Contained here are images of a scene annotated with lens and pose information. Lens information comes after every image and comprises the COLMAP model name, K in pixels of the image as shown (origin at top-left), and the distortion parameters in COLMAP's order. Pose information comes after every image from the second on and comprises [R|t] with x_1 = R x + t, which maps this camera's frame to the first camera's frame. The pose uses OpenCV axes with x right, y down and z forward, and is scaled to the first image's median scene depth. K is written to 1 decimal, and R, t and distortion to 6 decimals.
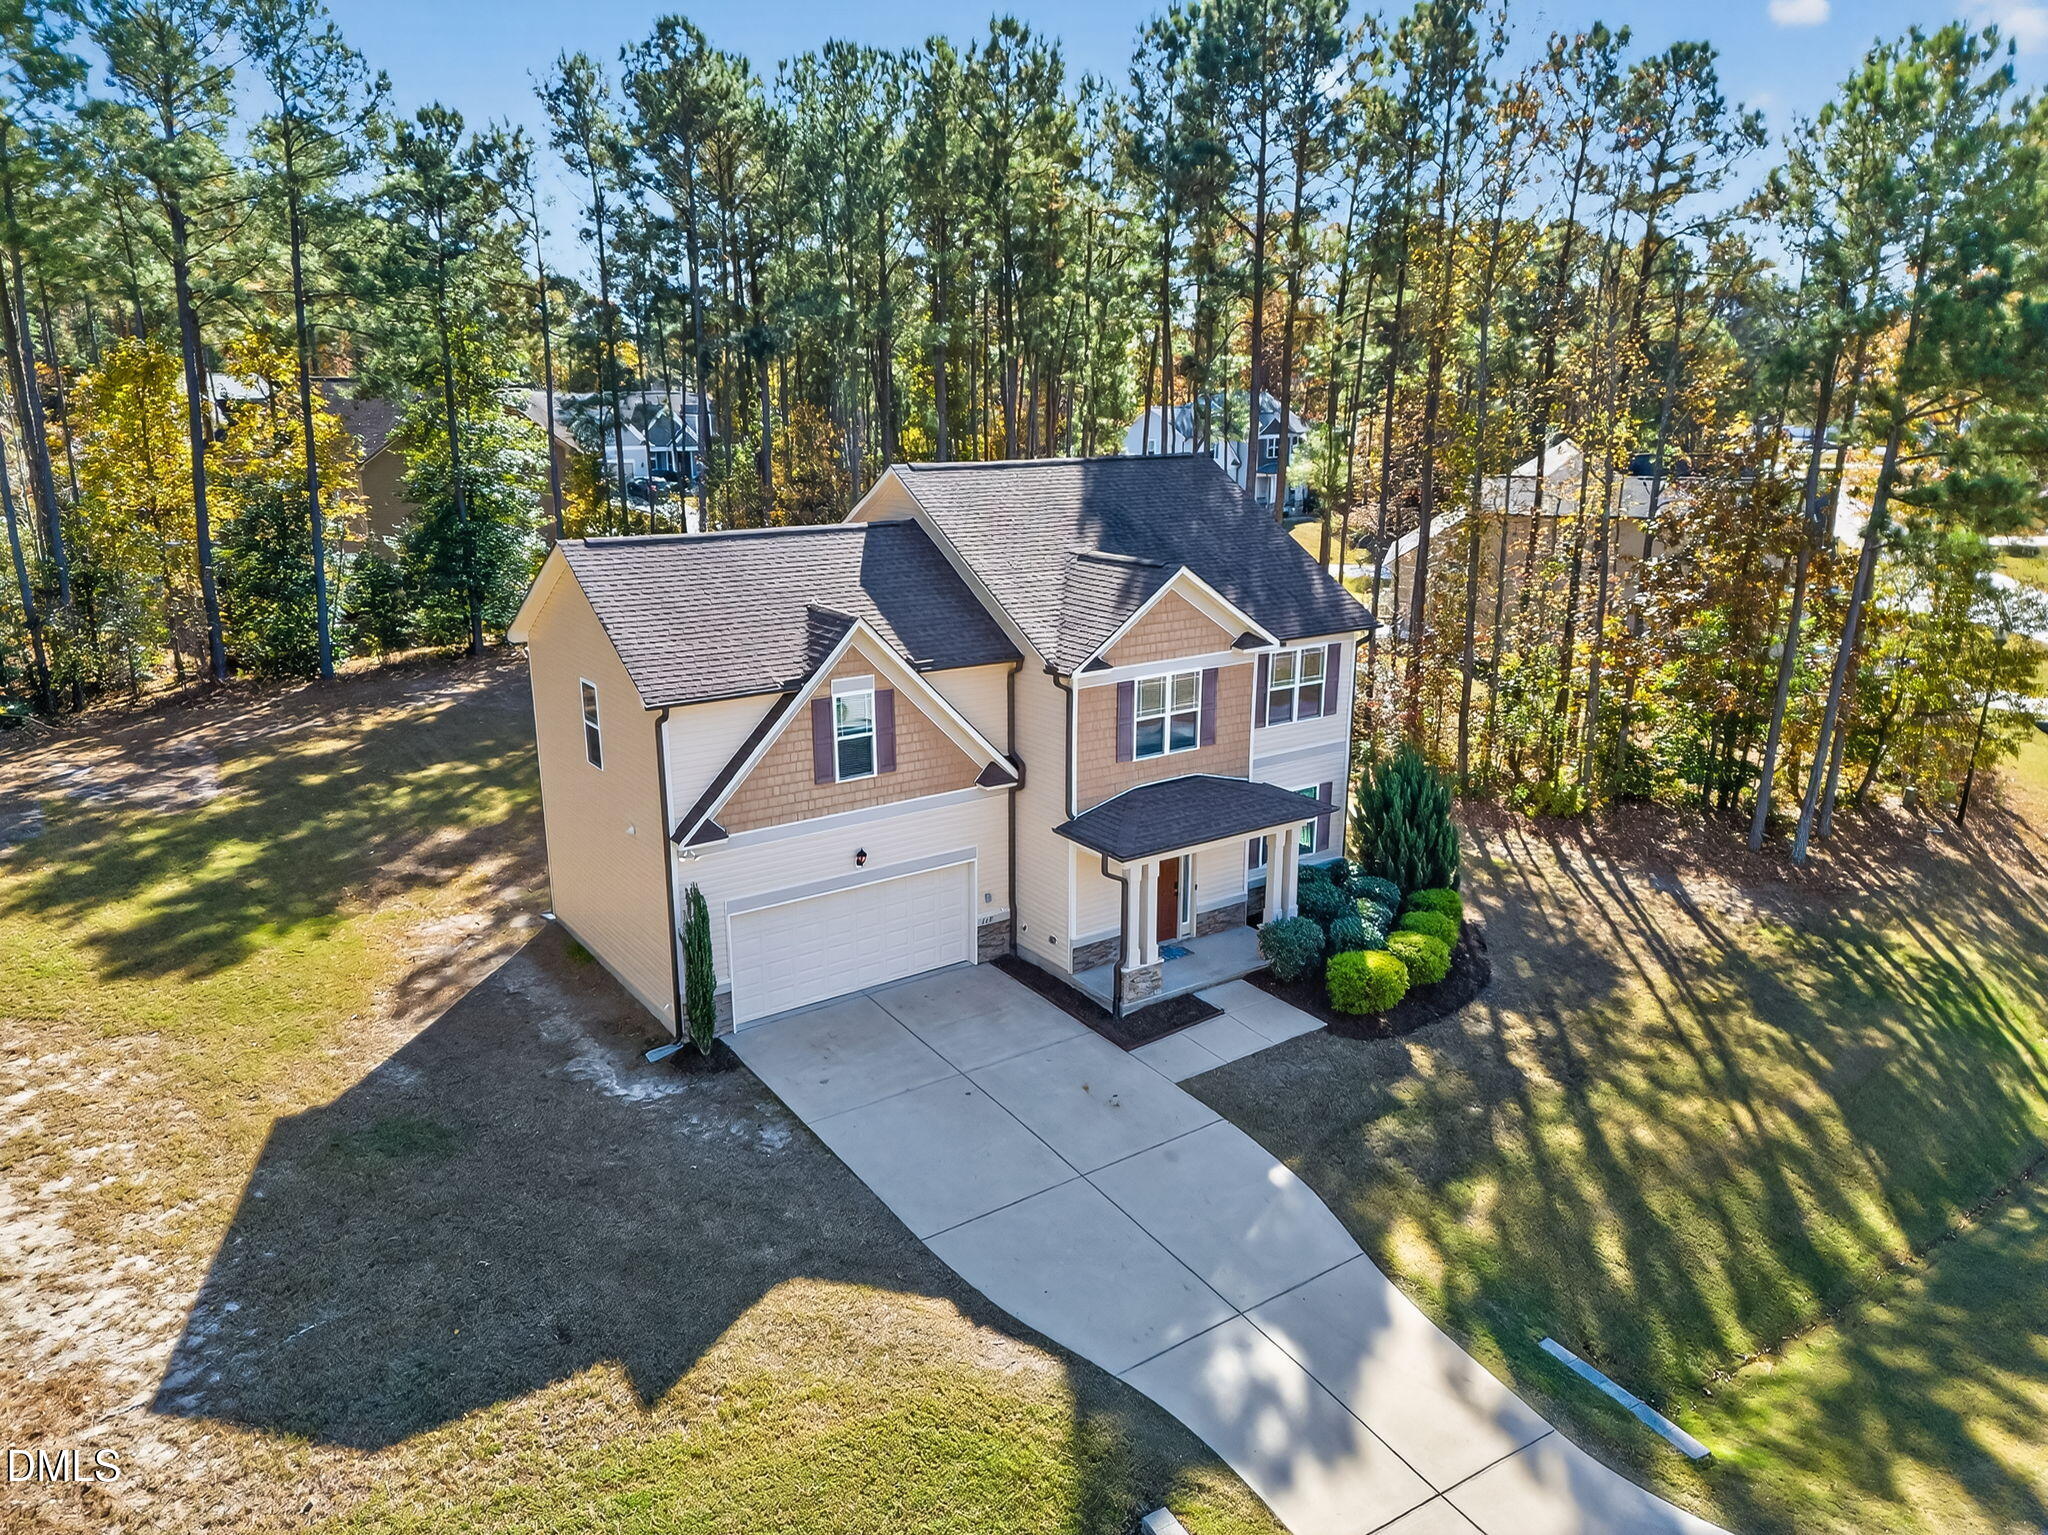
lens RADIAL K [[1373.3, 0, 1027.1], [0, 1373.3, 786.8], [0, 0, 1]] dist [0.039272, 0.000780]
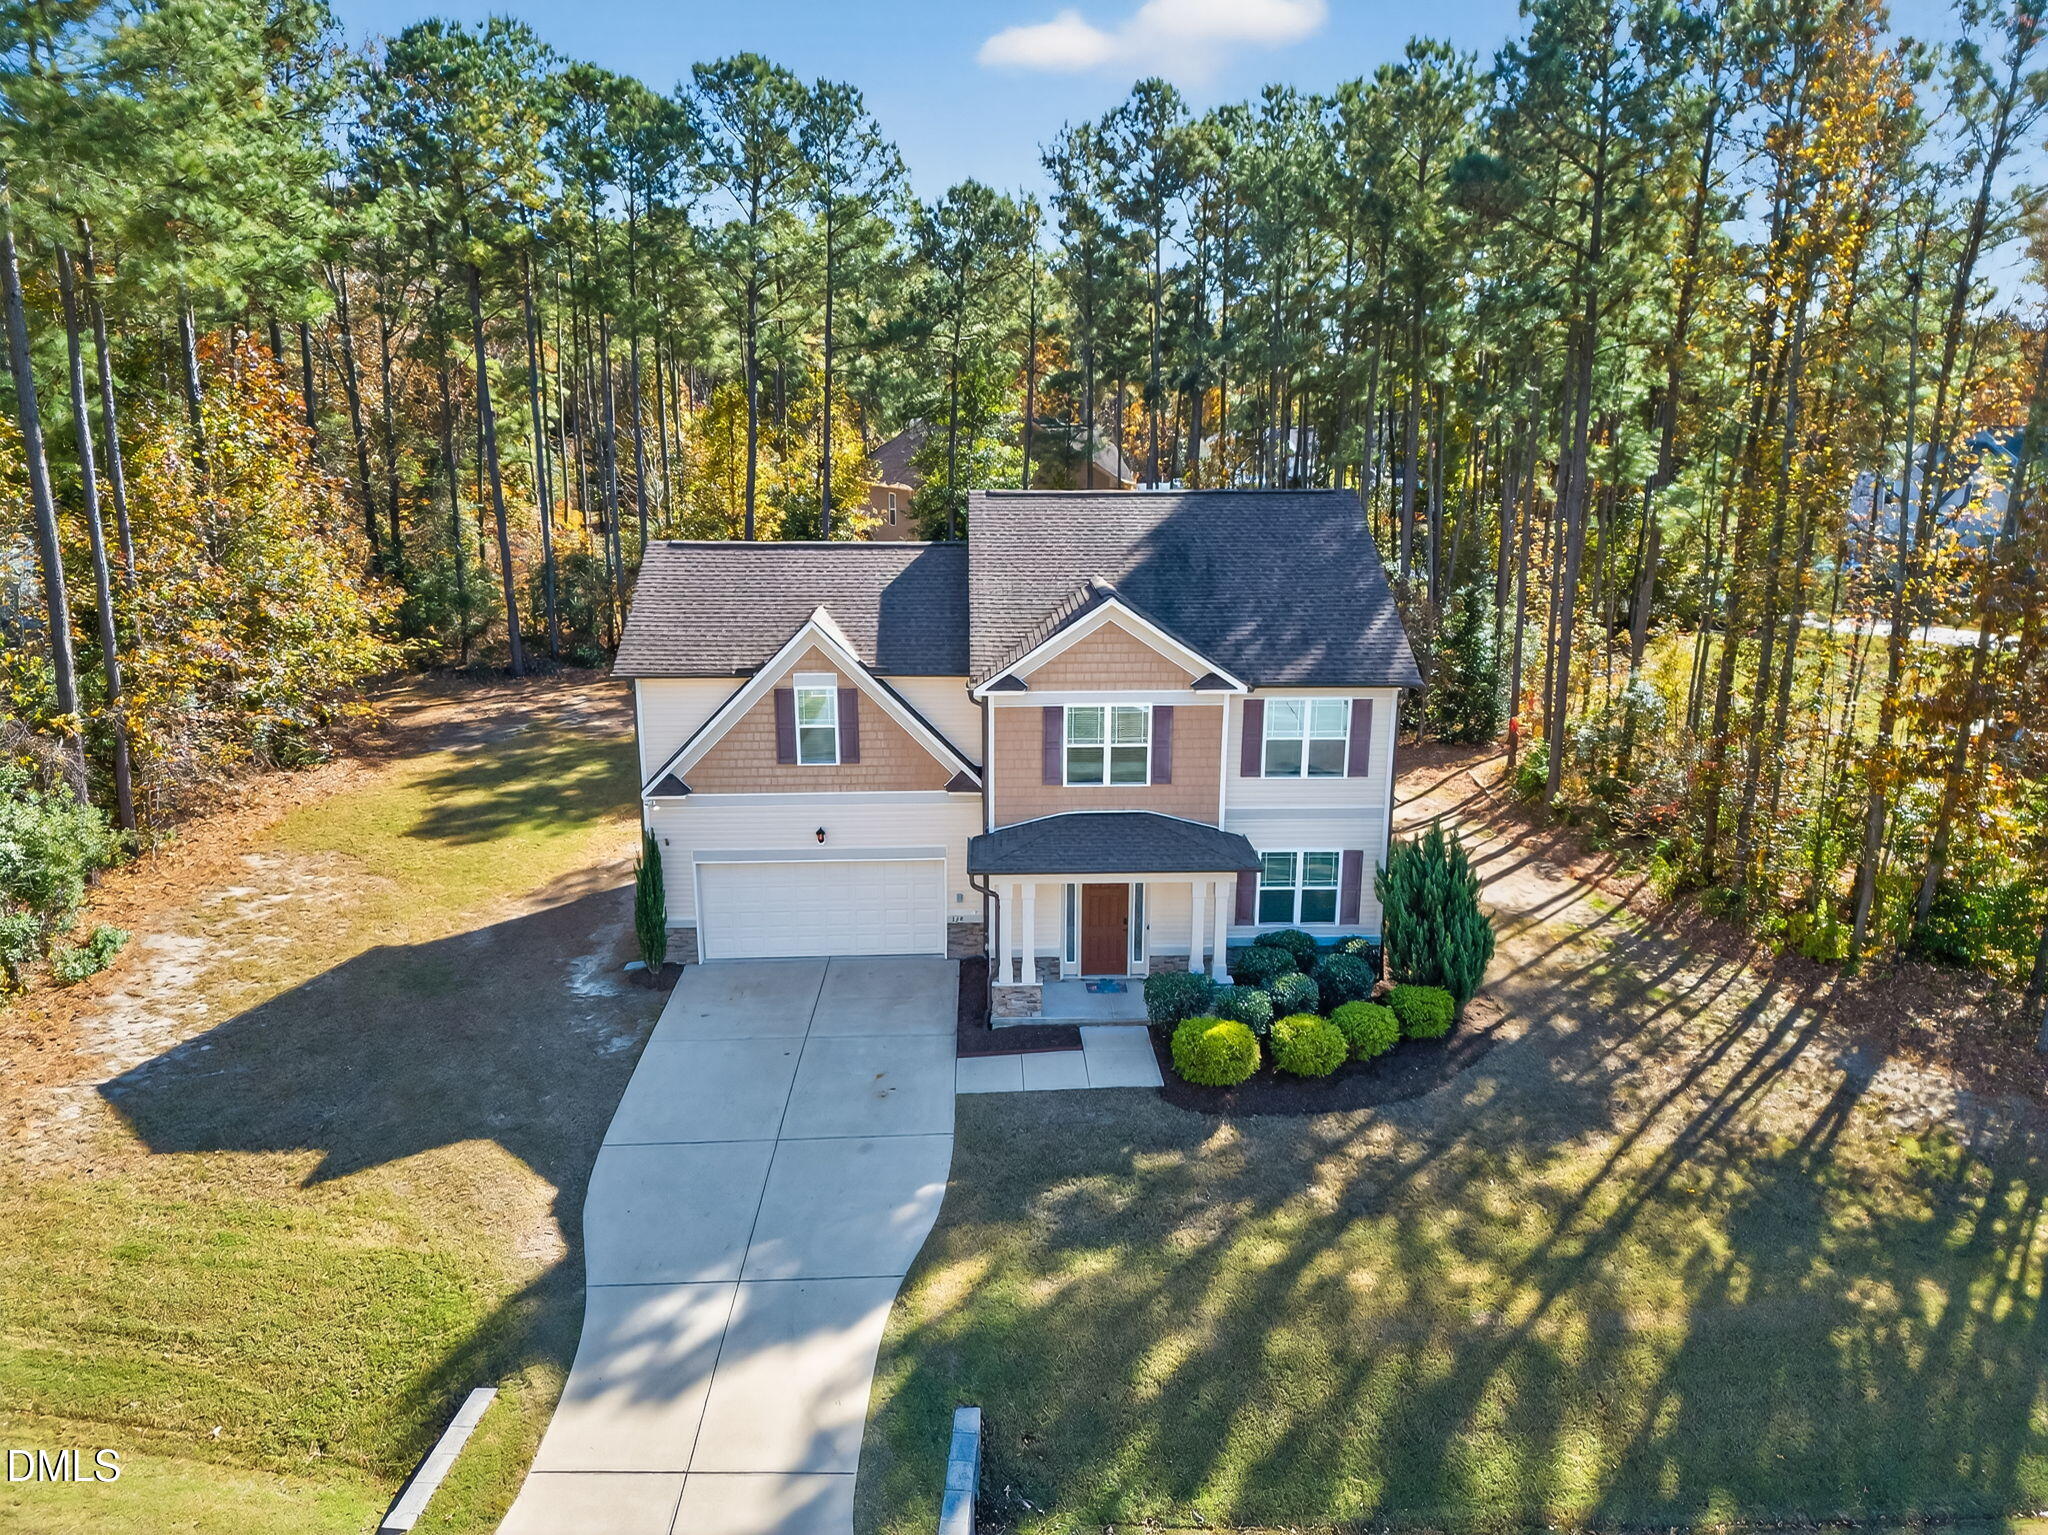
lens RADIAL K [[1403.0, 0, 1024.0], [0, 1403.0, 767.5], [0, 0, 1]] dist [0.008491, 0.089086]
pose [[0.850093, 0.132905, -0.509586, 0.590123], [-0.151213, 0.988486, 0.005553, -0.034268], [0.504457, 0.072336, 0.860402, 0.096368]]
